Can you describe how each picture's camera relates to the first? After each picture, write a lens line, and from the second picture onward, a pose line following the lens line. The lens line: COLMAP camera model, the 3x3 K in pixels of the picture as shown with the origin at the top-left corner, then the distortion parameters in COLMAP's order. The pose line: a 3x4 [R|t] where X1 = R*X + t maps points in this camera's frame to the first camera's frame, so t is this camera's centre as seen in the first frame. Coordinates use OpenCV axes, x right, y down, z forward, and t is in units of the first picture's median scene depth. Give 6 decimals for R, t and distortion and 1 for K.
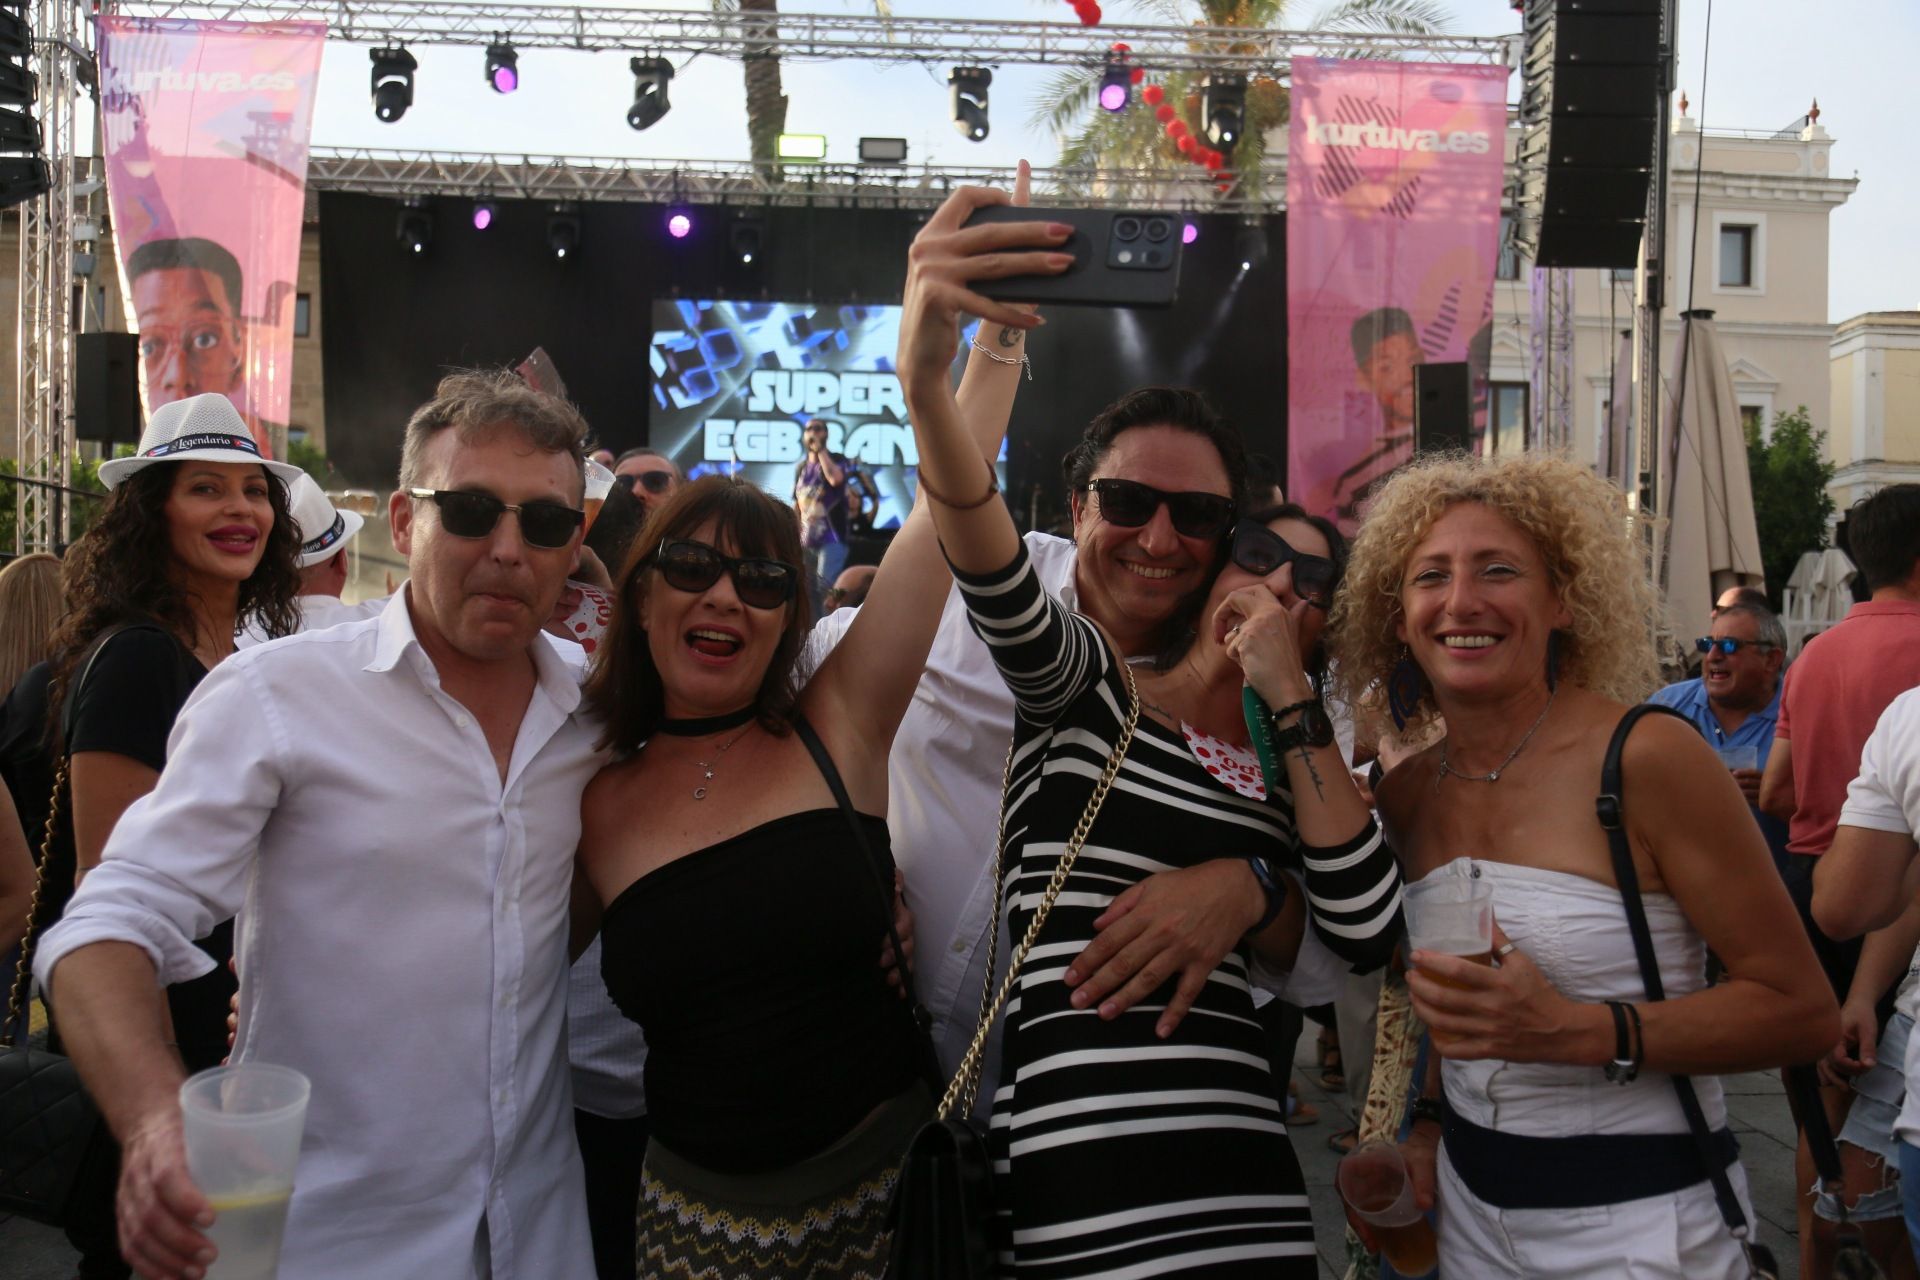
lens RADIAL K [[1340.9, 0, 958.8], [0, 1340.9, 620.2], [0, 0, 1]] dist [-0.126971, 0.077364]
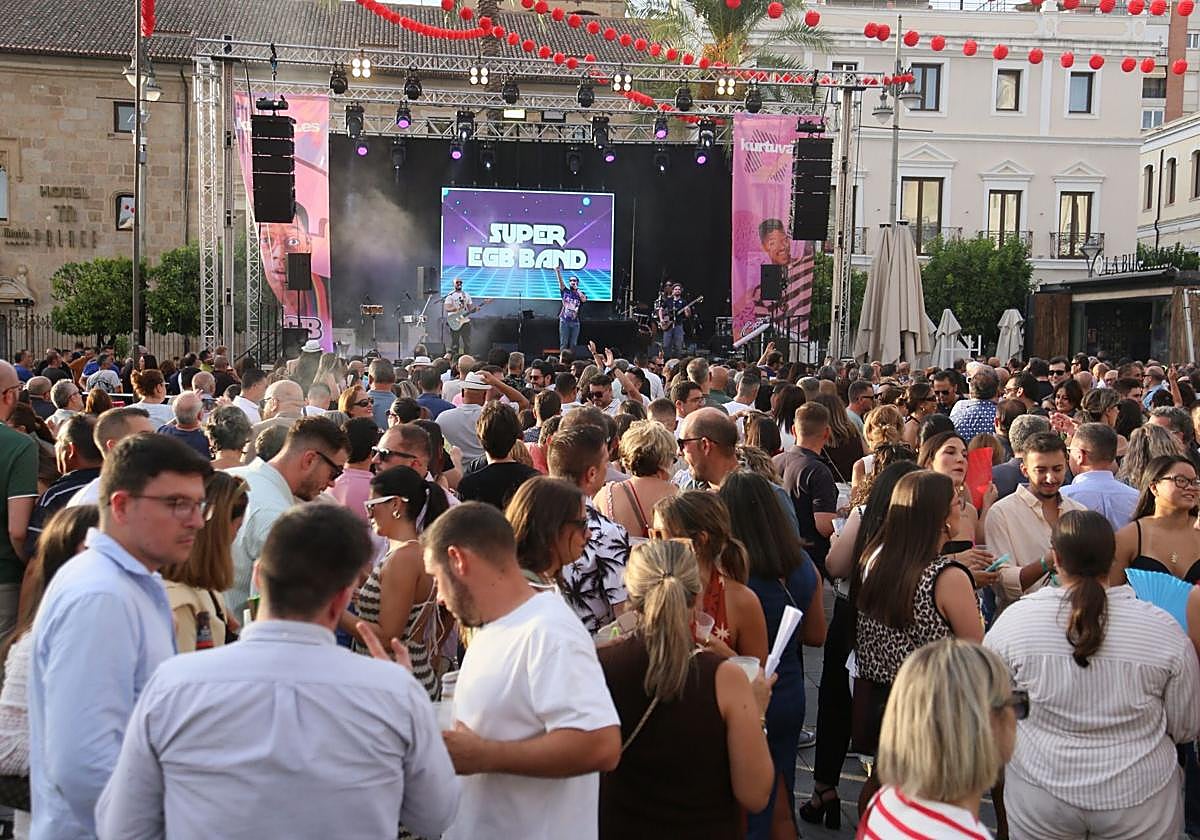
lens RADIAL K [[1546.9, 0, 600.0], [0, 1546.9, 420.0], [0, 0, 1]] dist [0.023180, 0.050713]
pose [[0.999659, -0.003111, 0.025914, -0.048172], [0.000569, 0.995233, 0.097525, -0.116930], [-0.026094, -0.097477, 0.994896, -1.430588]]
